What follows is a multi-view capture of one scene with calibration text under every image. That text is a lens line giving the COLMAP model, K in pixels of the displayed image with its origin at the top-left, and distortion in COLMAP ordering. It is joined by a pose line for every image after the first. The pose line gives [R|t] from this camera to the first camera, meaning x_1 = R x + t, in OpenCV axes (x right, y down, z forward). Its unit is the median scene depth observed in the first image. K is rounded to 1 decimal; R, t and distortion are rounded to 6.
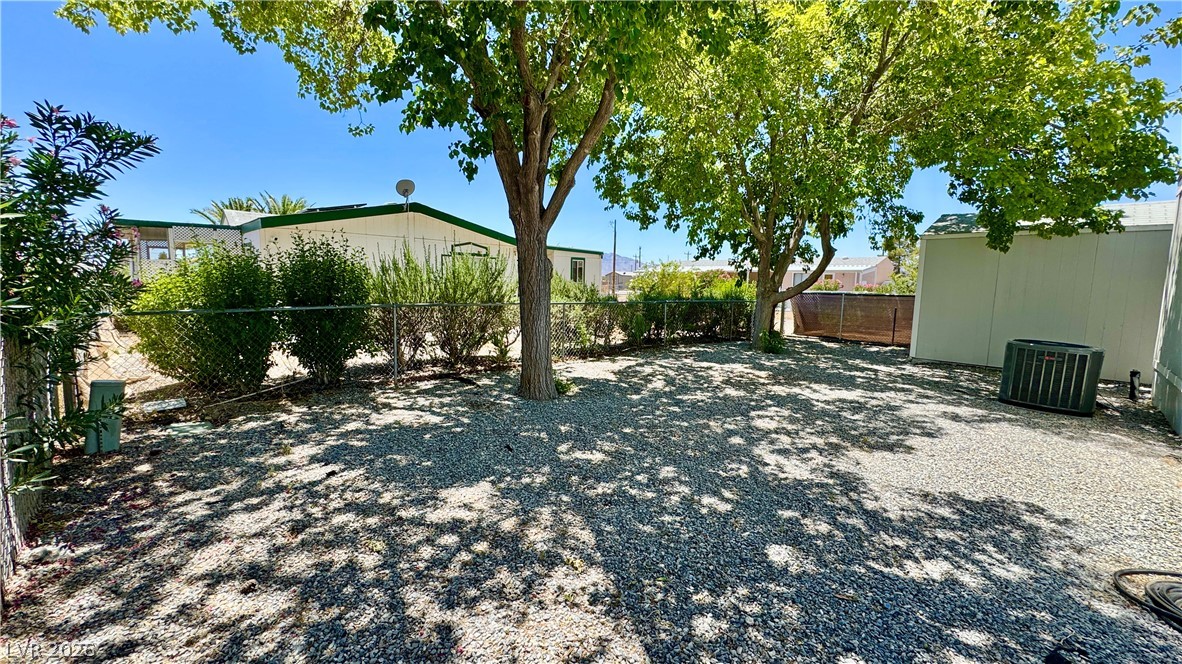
lens RADIAL K [[472.6, 0, 591.6], [0, 472.6, 329.8], [0, 0, 1]] dist [0.000553, -0.000085]
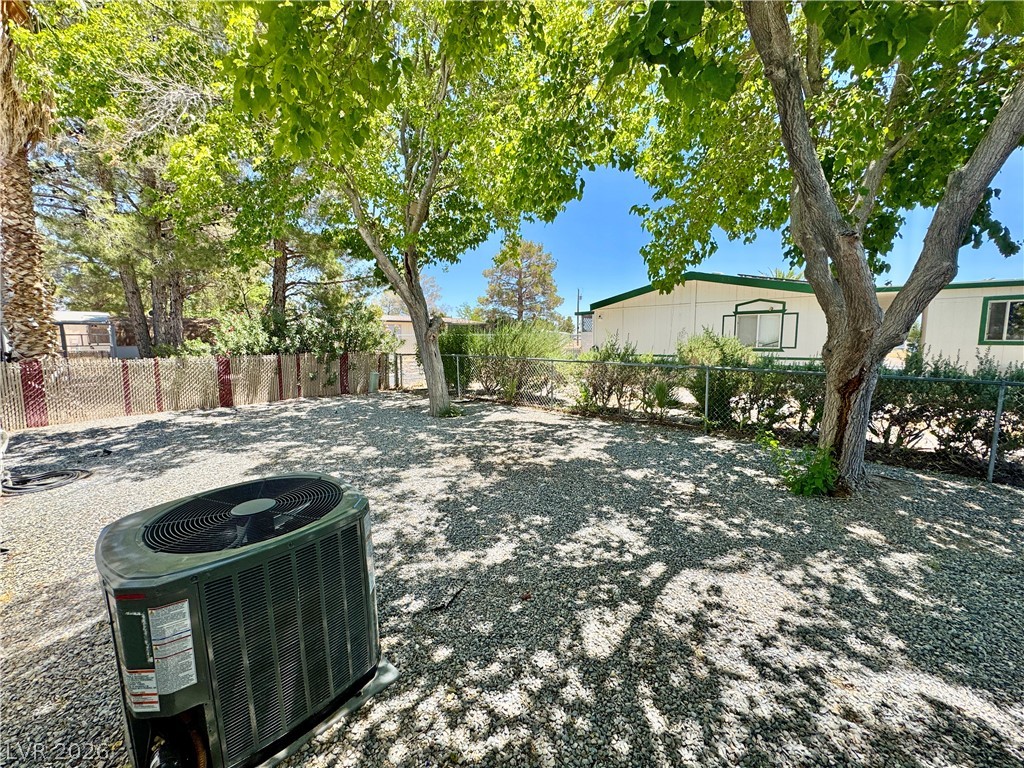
lens RADIAL K [[408.3, 0, 512.0], [0, 408.3, 384.0], [0, 0, 1]] dist [-0.005255, -0.000120]
pose [[0.052081, 0.093731, -0.994234, 1.349362], [-0.095945, 0.991450, 0.088442, -0.112159], [0.994023, 0.090786, 0.060629, 1.238141]]
